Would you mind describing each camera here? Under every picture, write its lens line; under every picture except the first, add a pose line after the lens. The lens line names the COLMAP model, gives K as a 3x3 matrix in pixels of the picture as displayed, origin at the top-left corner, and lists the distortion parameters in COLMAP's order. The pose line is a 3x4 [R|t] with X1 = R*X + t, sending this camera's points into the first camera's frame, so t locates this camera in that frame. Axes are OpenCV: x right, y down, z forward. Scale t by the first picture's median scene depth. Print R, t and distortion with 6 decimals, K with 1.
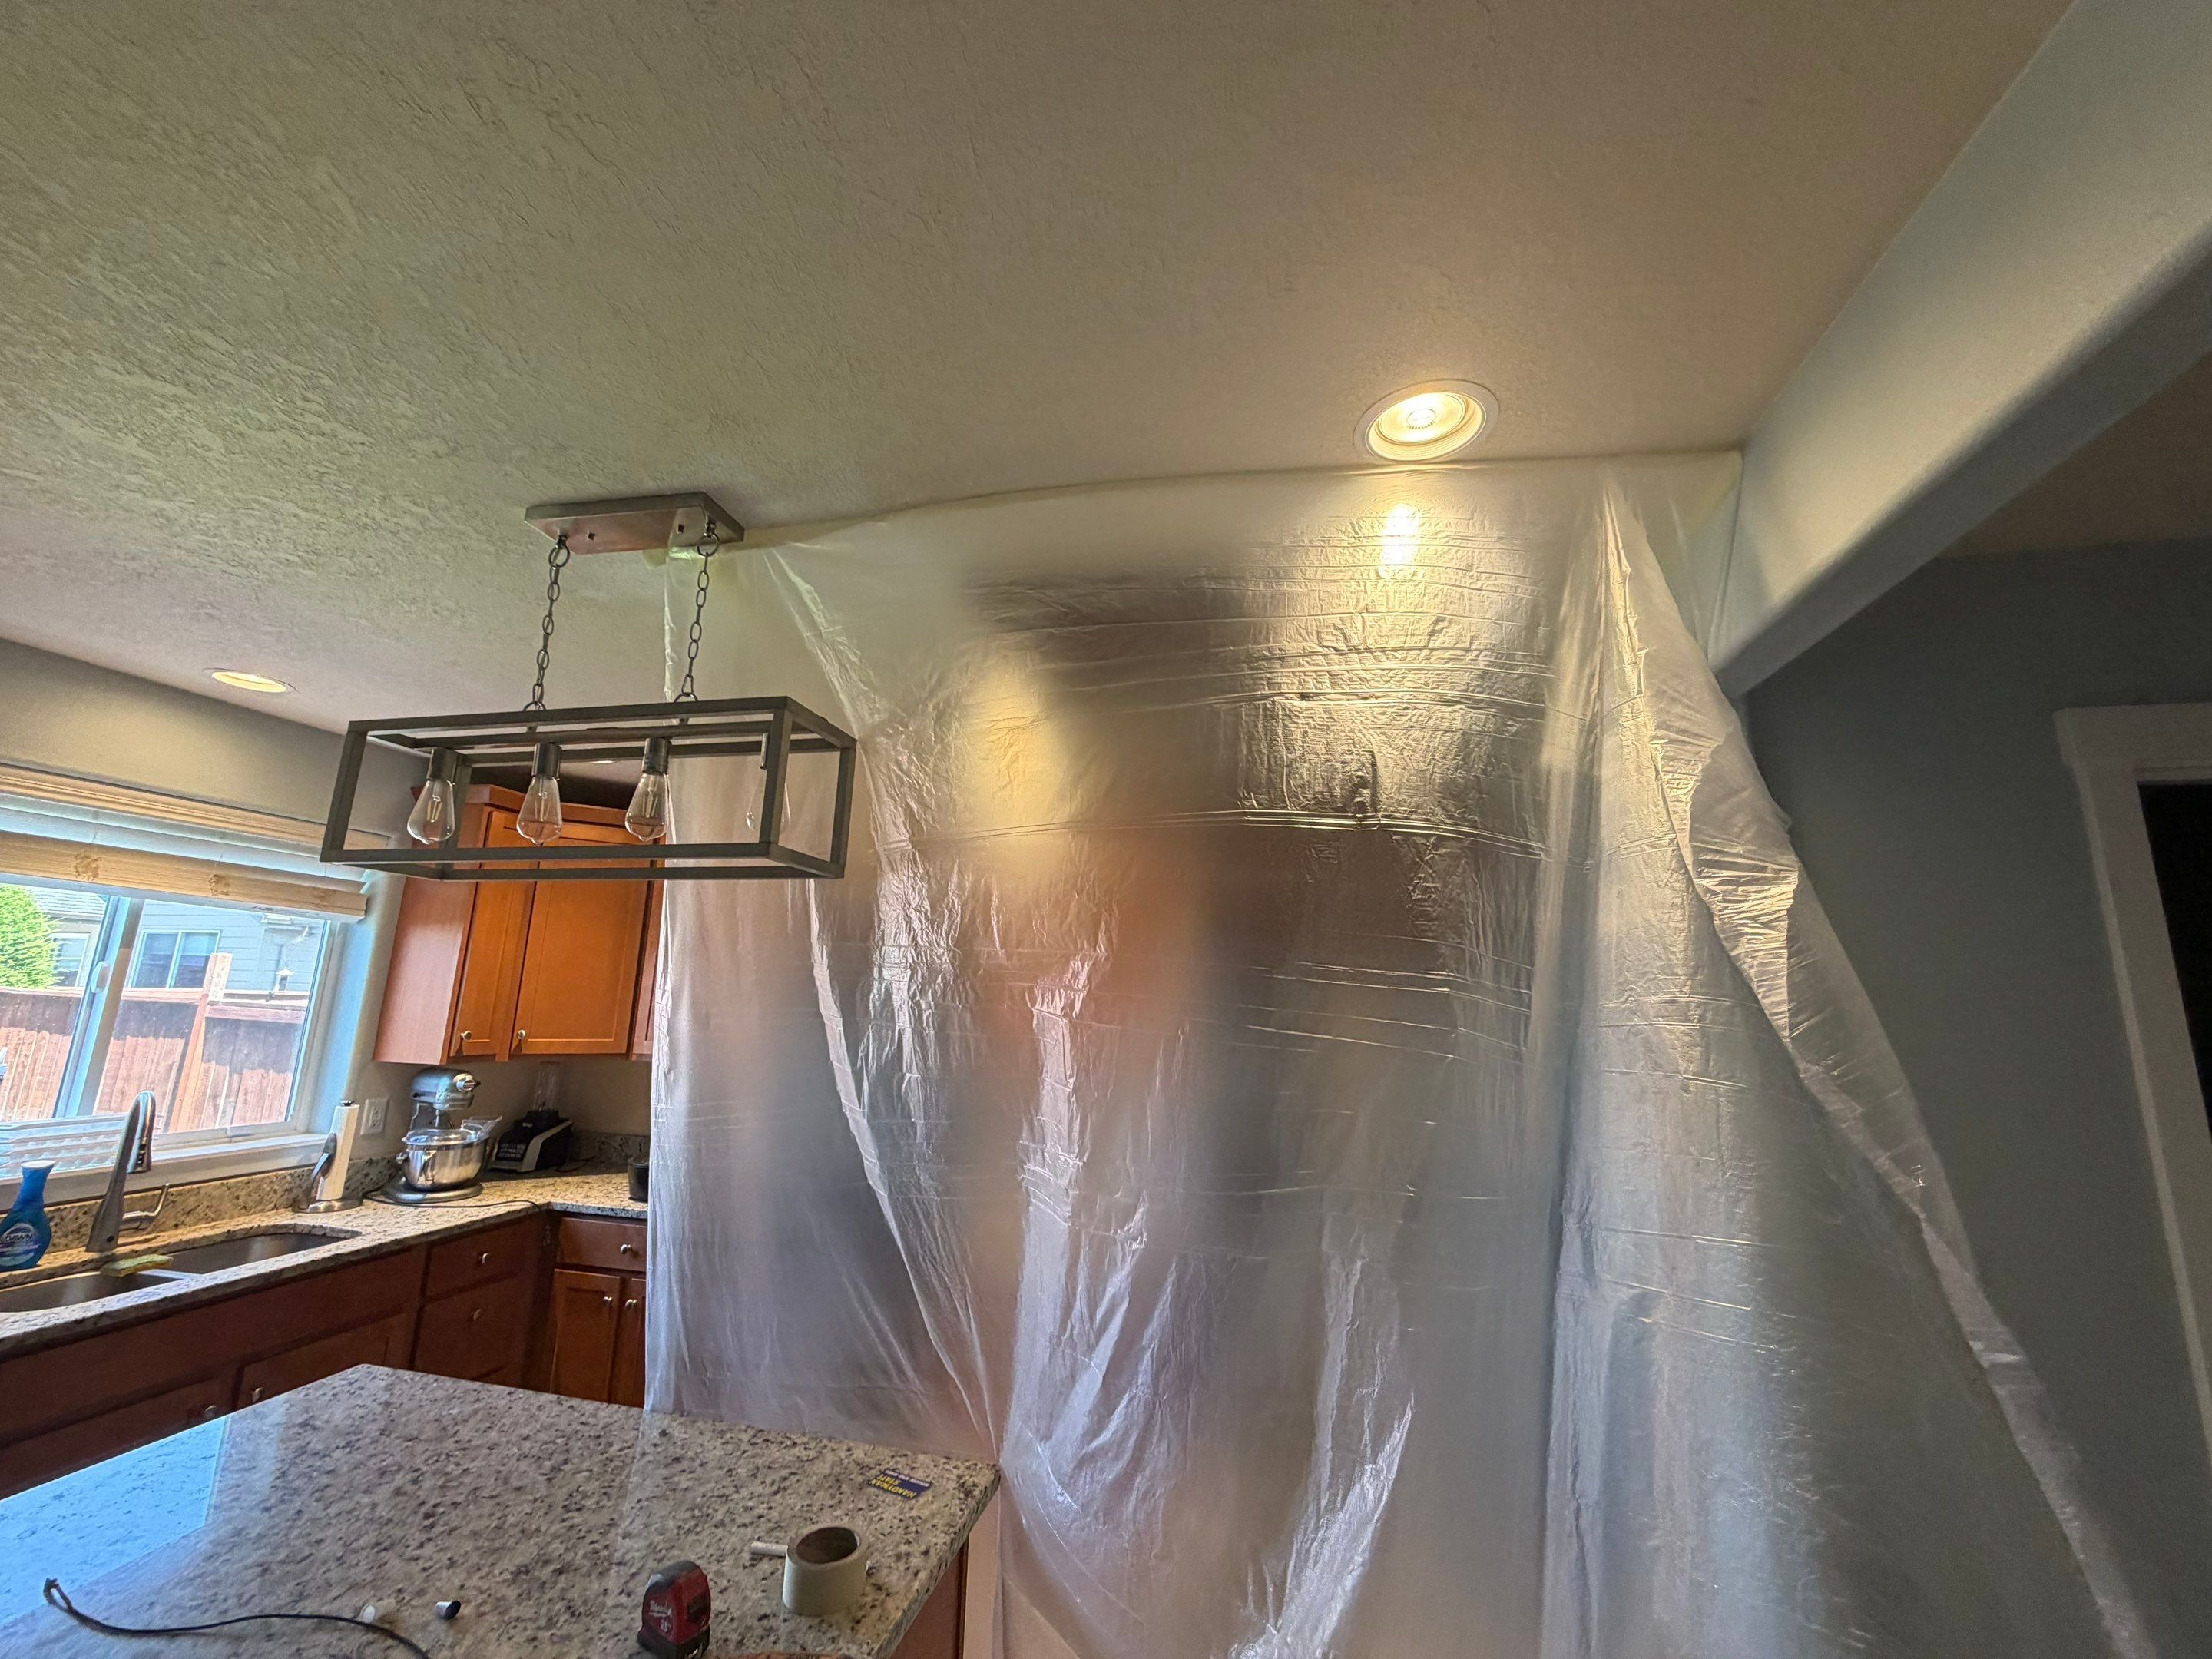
lens RADIAL K [[884.8, 0, 1115.9], [0, 884.8, 826.7], [0, 0, 1]] dist [-0.003158, -0.000769]
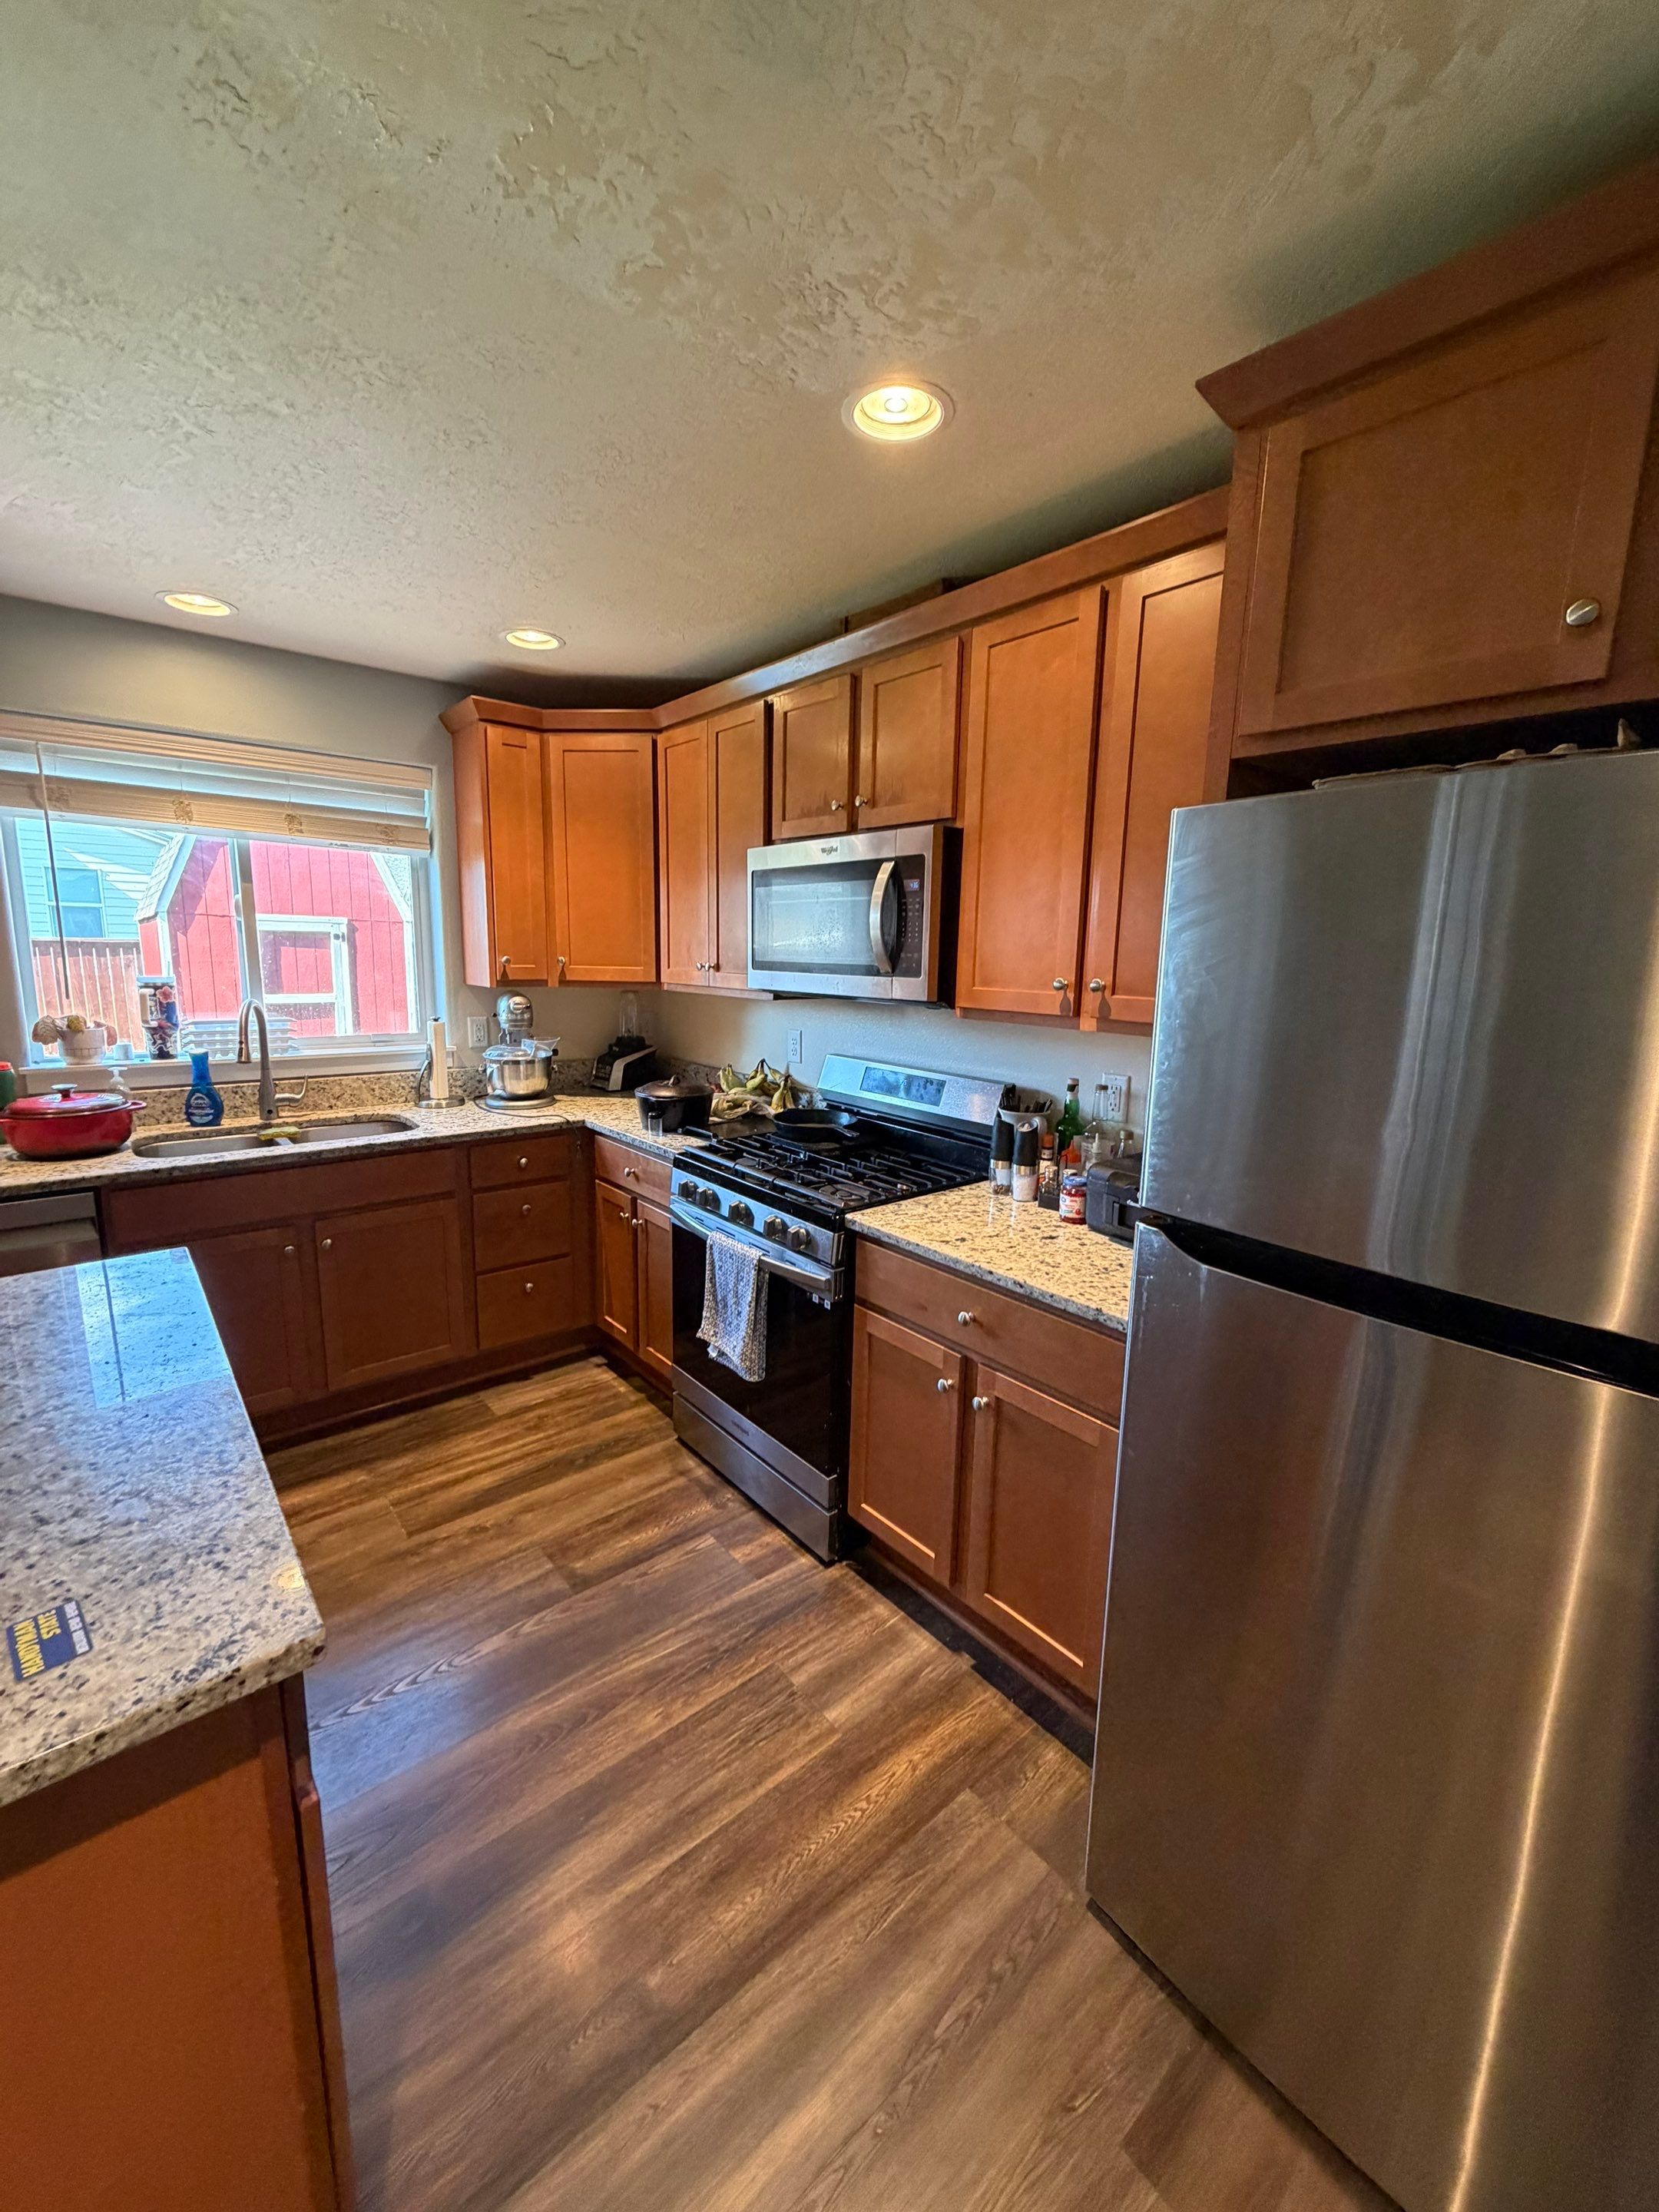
lens RADIAL K [[884.8, 0, 836.5], [0, 884.8, 1104.1], [0, 0, 1]] dist [-0.003158, -0.000769]
pose [[0.799091, 0.096851, -0.593357, 0.227831], [0.117441, 0.942780, 0.312047, 0.128567], [0.589628, -0.319039, 0.741993, 0.444351]]
